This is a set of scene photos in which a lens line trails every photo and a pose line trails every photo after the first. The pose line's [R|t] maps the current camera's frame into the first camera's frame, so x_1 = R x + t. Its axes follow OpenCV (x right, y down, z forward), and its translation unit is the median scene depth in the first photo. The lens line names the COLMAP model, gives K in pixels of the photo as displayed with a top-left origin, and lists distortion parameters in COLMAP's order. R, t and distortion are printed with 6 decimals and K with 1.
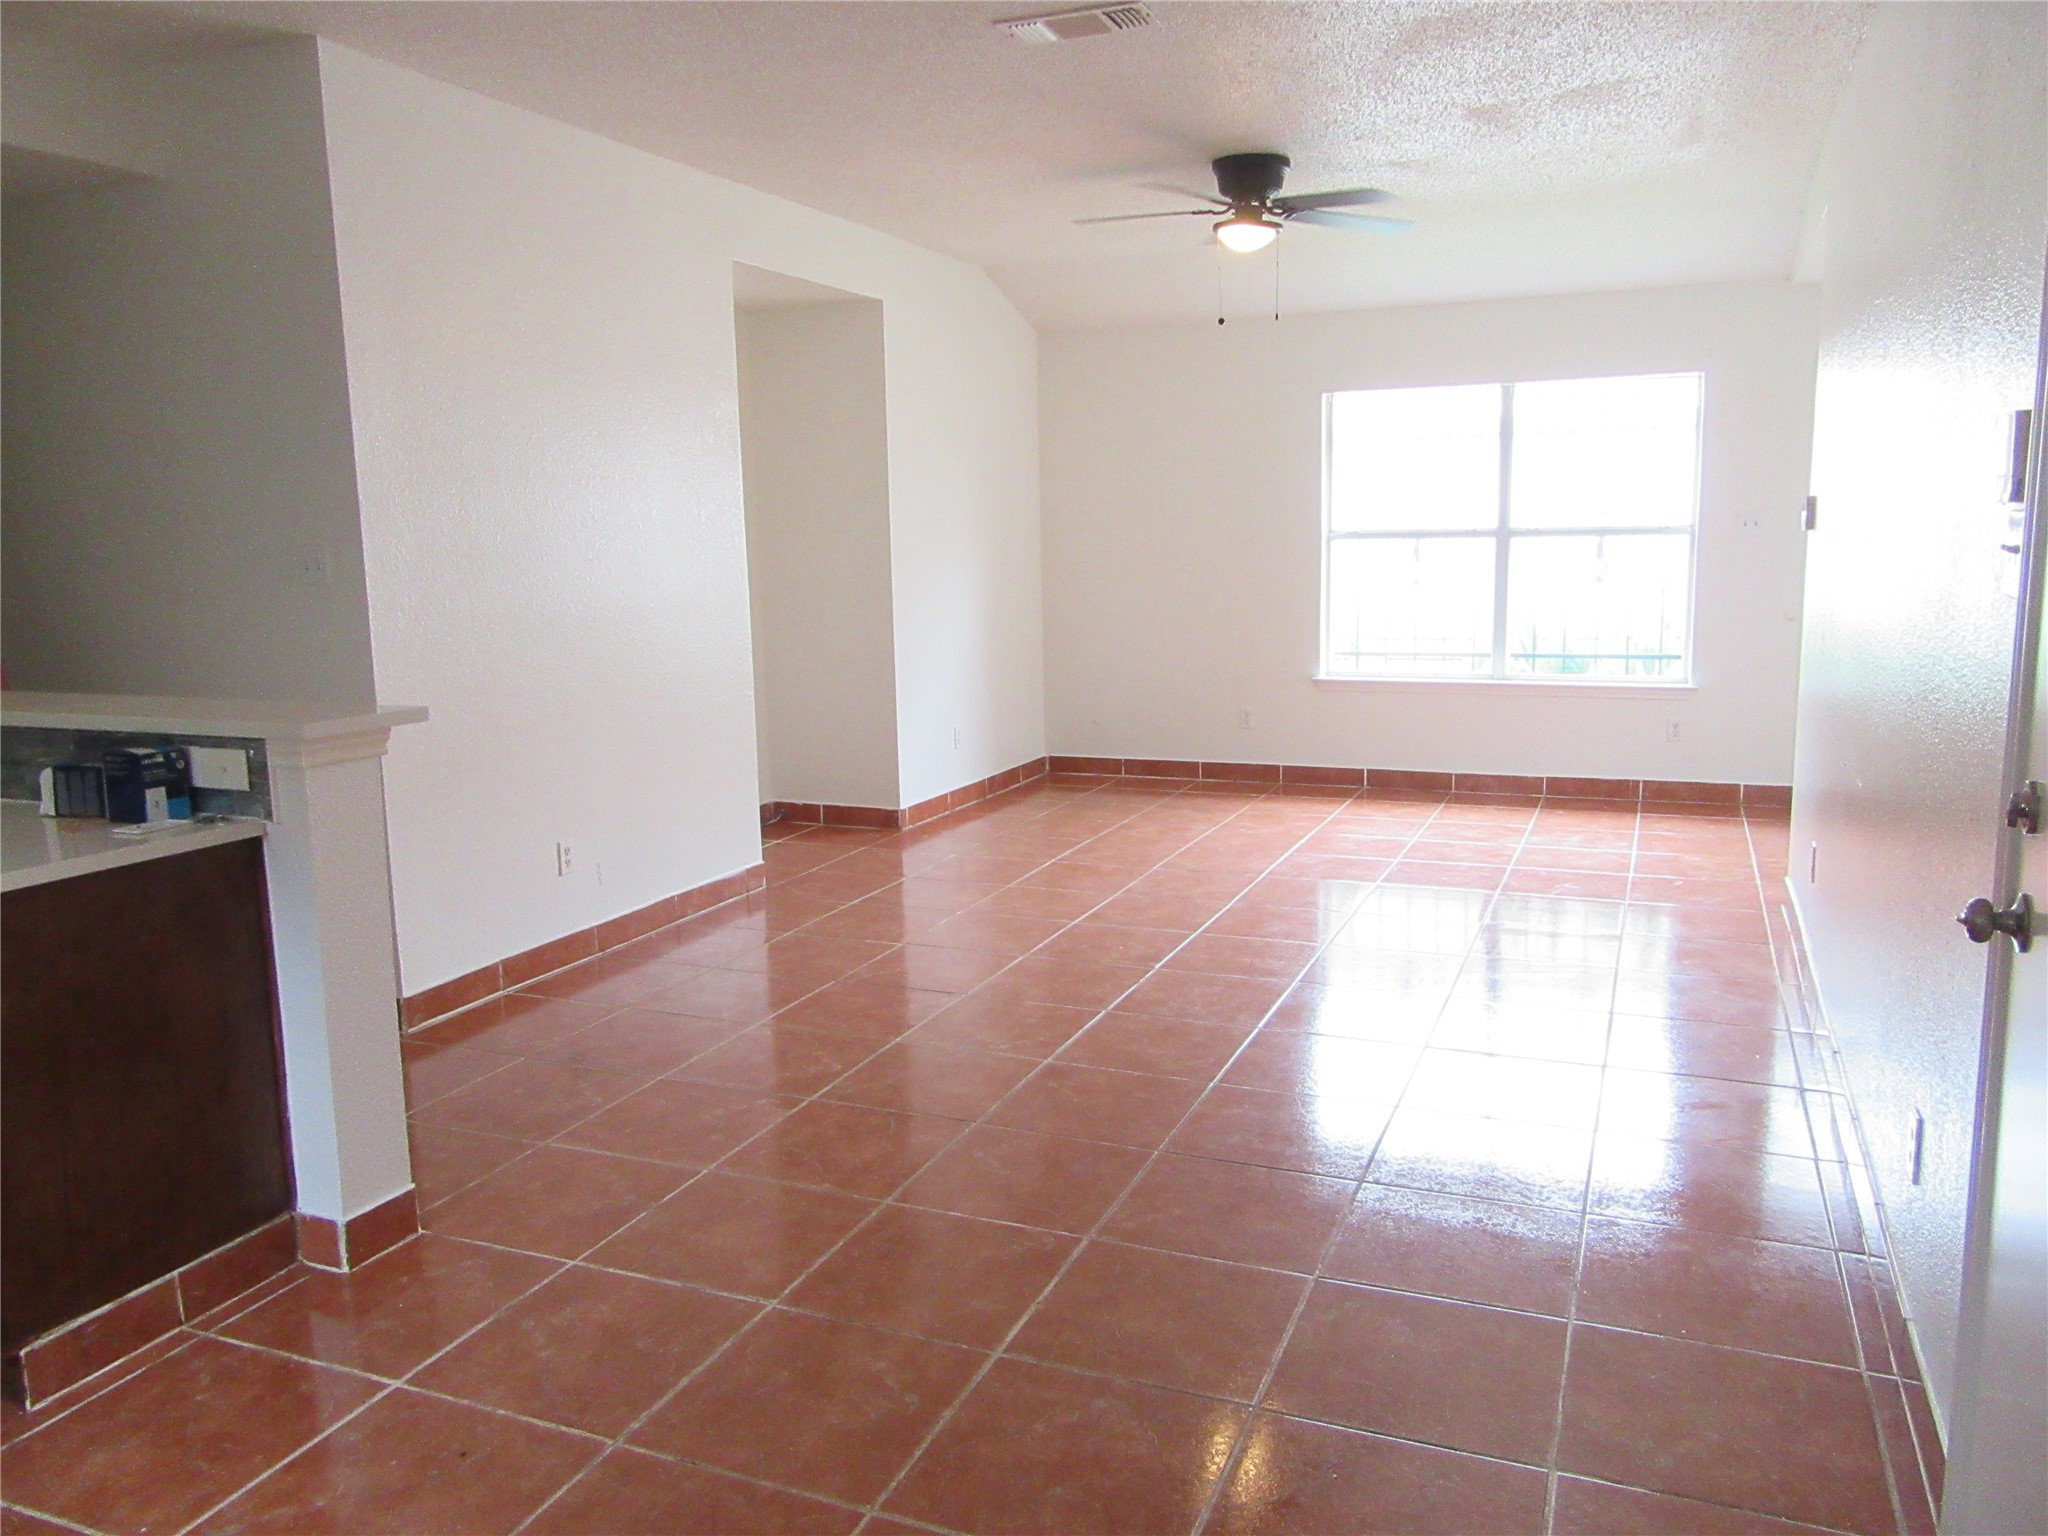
lens RADIAL K [[1512.7, 0, 1024.0], [0, 1512.7, 768.0], [0, 0, 1]] dist [-0.015267, 0.022743]
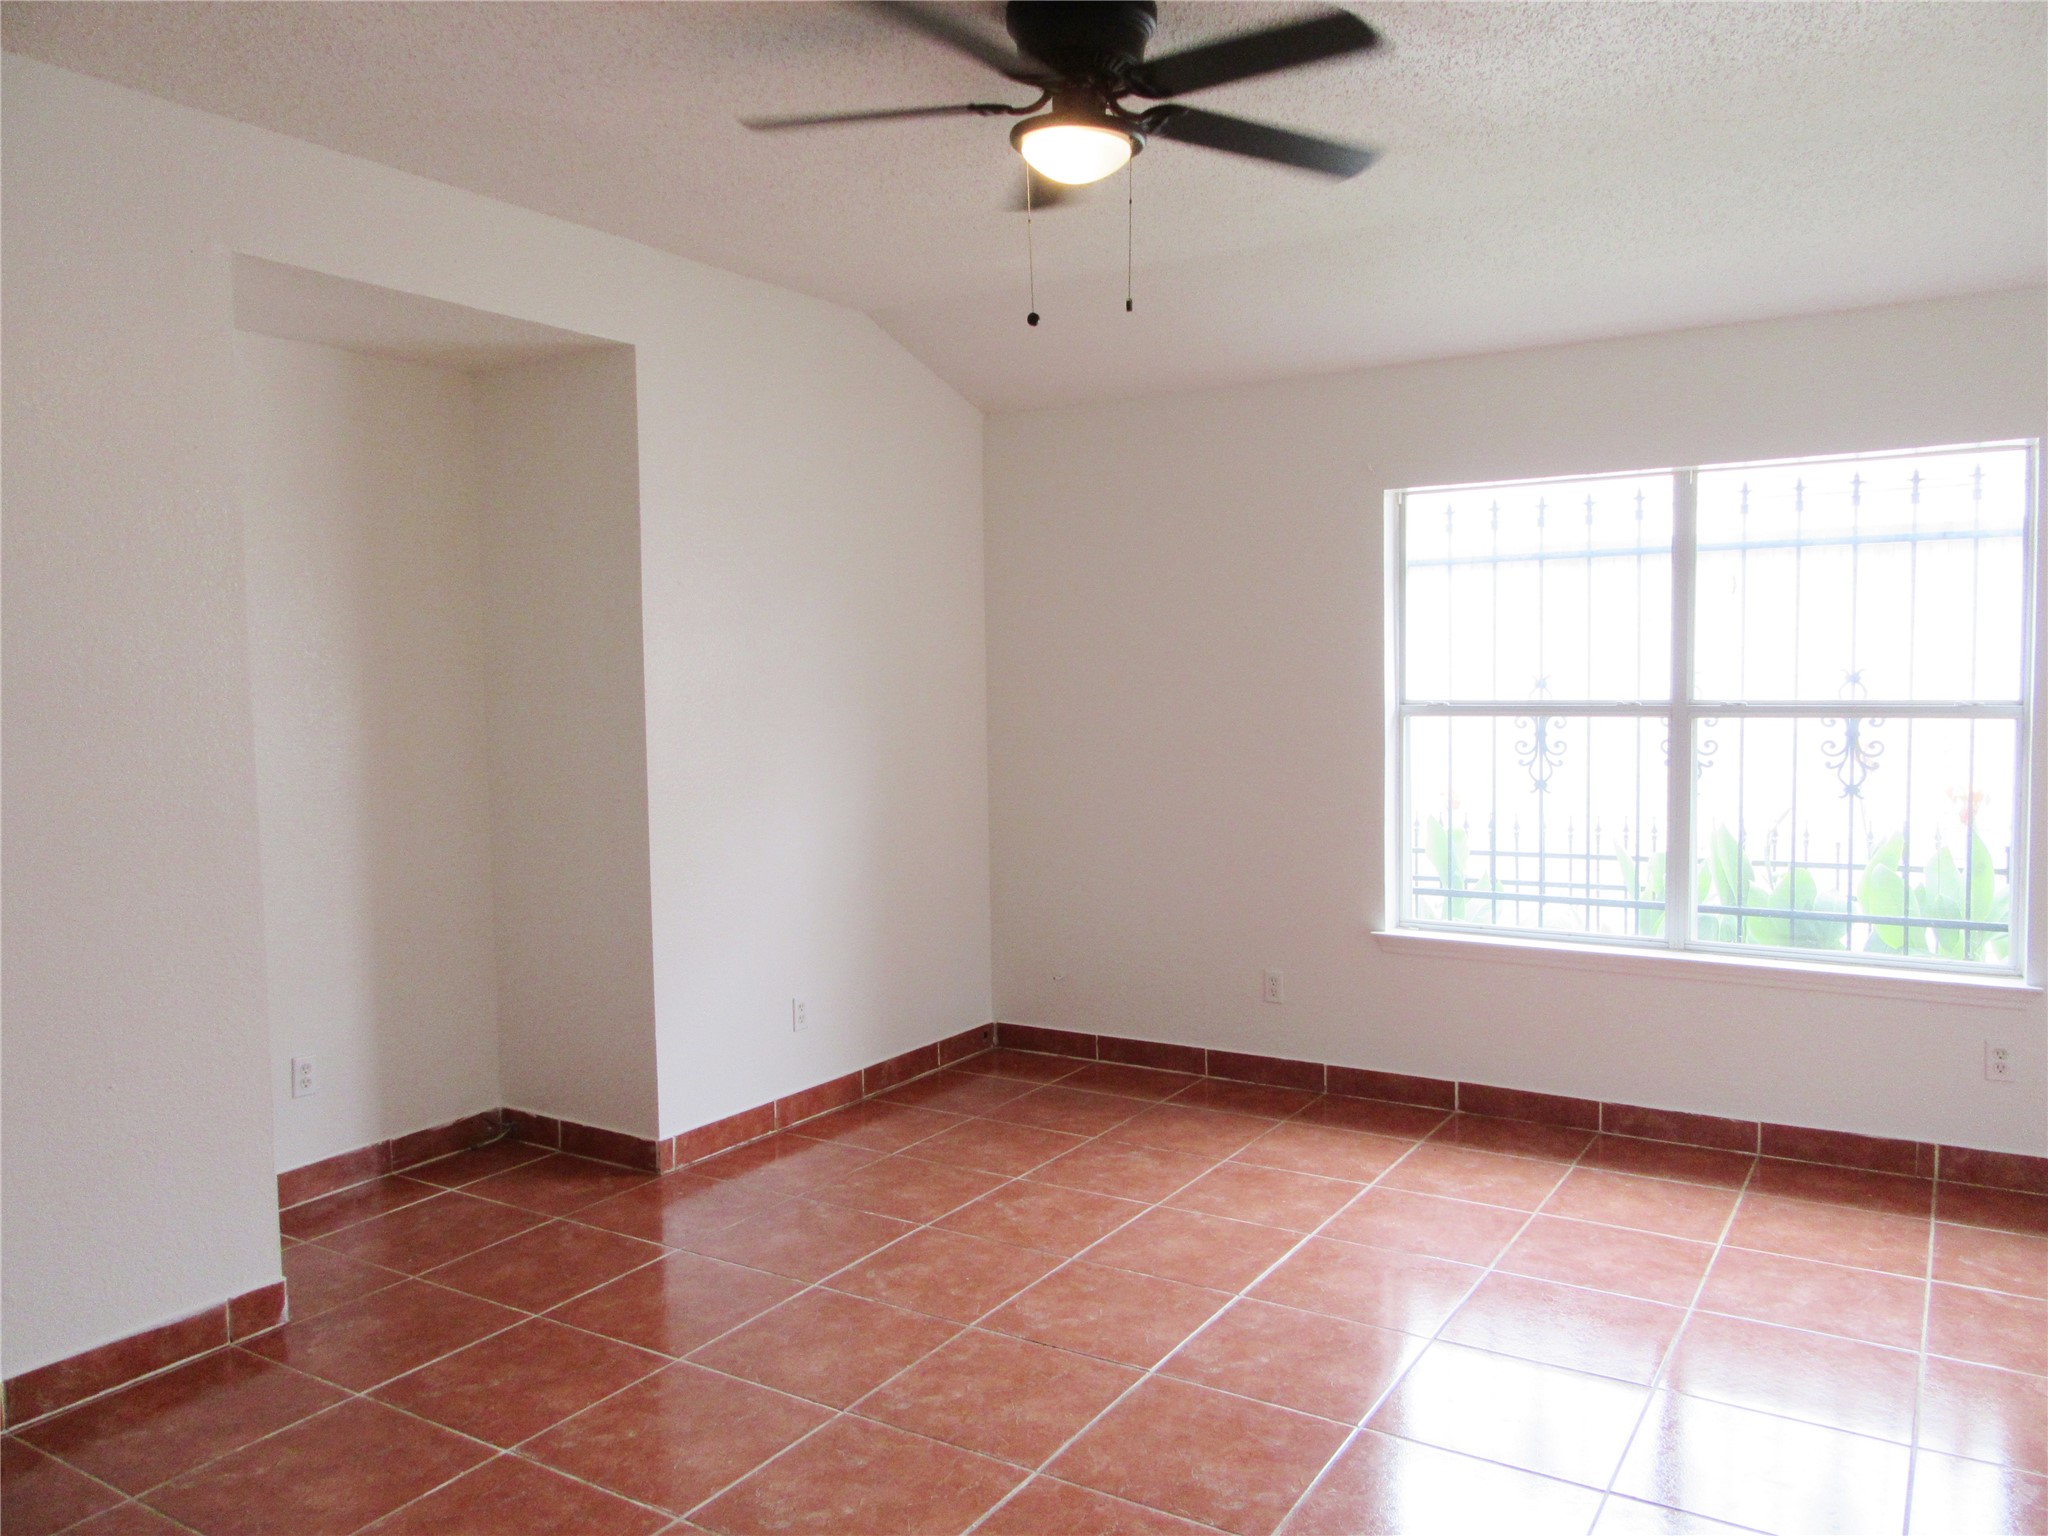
lens RADIAL K [[1512.7, 0, 1024.0], [0, 1512.7, 768.0], [0, 0, 1]] dist [-0.015267, 0.022743]
pose [[0.987642, 0.016226, -0.155882, 0.152769], [-0.030412, 0.995563, -0.089052, -0.071036], [0.153745, 0.092692, 0.983753, 0.368285]]
